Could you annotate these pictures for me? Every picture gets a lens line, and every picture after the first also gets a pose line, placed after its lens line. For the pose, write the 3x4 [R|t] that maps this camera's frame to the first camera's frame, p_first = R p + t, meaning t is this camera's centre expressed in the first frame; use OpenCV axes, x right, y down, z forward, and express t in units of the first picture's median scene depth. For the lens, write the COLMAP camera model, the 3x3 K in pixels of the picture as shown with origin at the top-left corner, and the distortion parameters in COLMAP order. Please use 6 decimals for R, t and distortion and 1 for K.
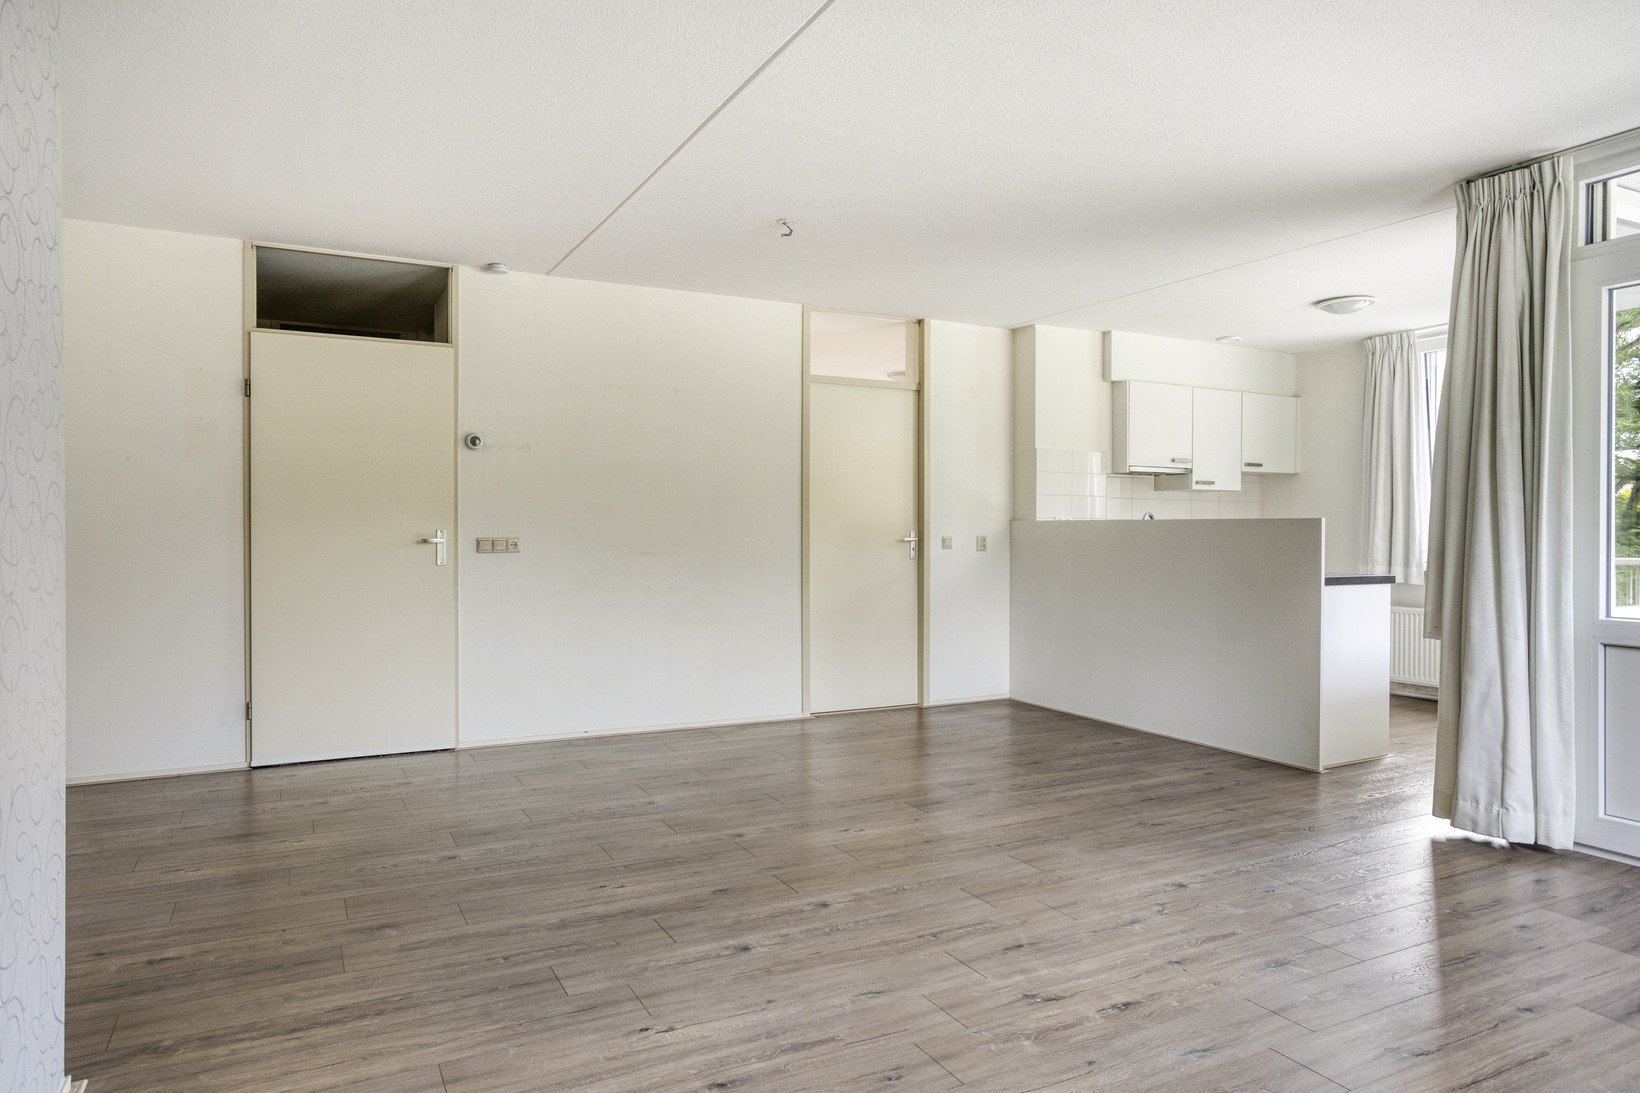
lens RADIAL K [[1011.8, 0, 801.9], [0, 1011.8, 541.6], [0, 0, 1]] dist [-0.030928, 0.029727]
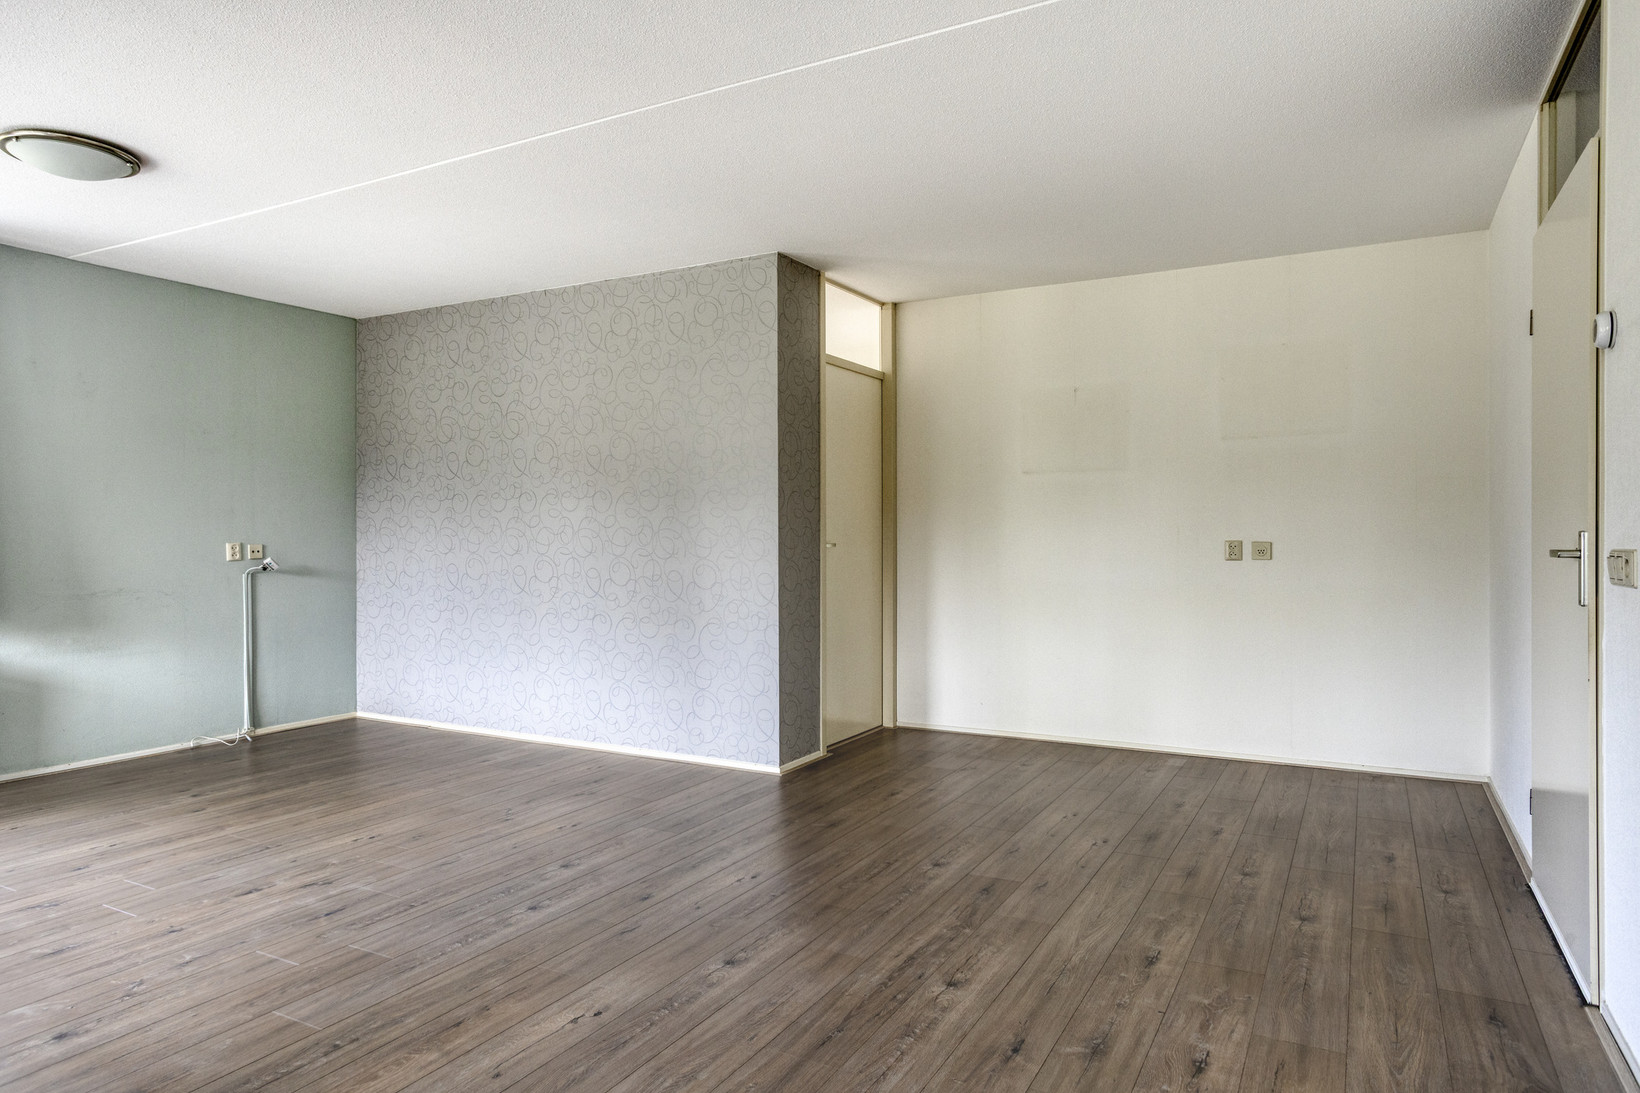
lens RADIAL K [[1011.8, 0, 801.9], [0, 1011.8, 541.6], [0, 0, 1]] dist [-0.030928, 0.029727]
pose [[-0.834204, 0.004333, -0.551439, 0.298598], [-0.003537, 0.999907, 0.013208, -0.016055], [0.551444, 0.012968, -0.834111, 1.688410]]
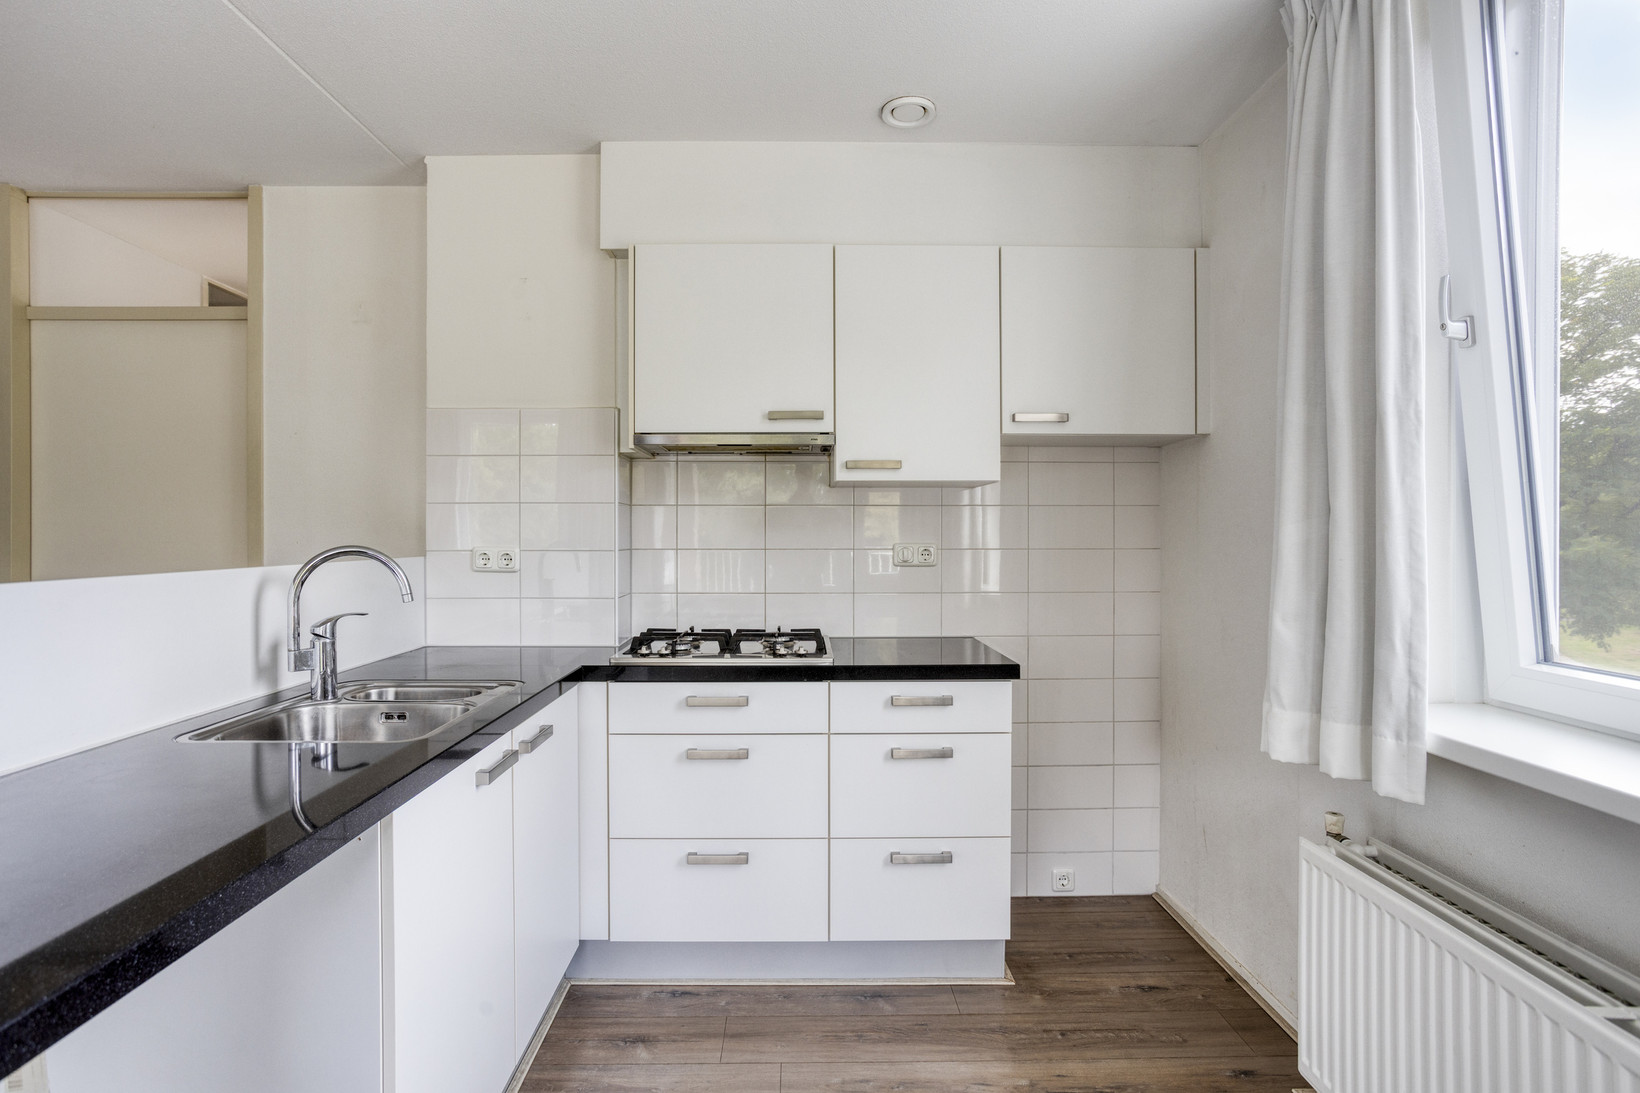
lens RADIAL K [[812.7, 0, 807.2], [0, 812.7, 534.4], [0, 0, 1]] dist [-0.065218, 0.046811]
pose [[0.894949, -0.002219, -0.446162, 1.041381], [-0.001040, 0.999975, -0.007060, -0.052277], [0.446167, 0.006782, 0.894924, 1.345674]]
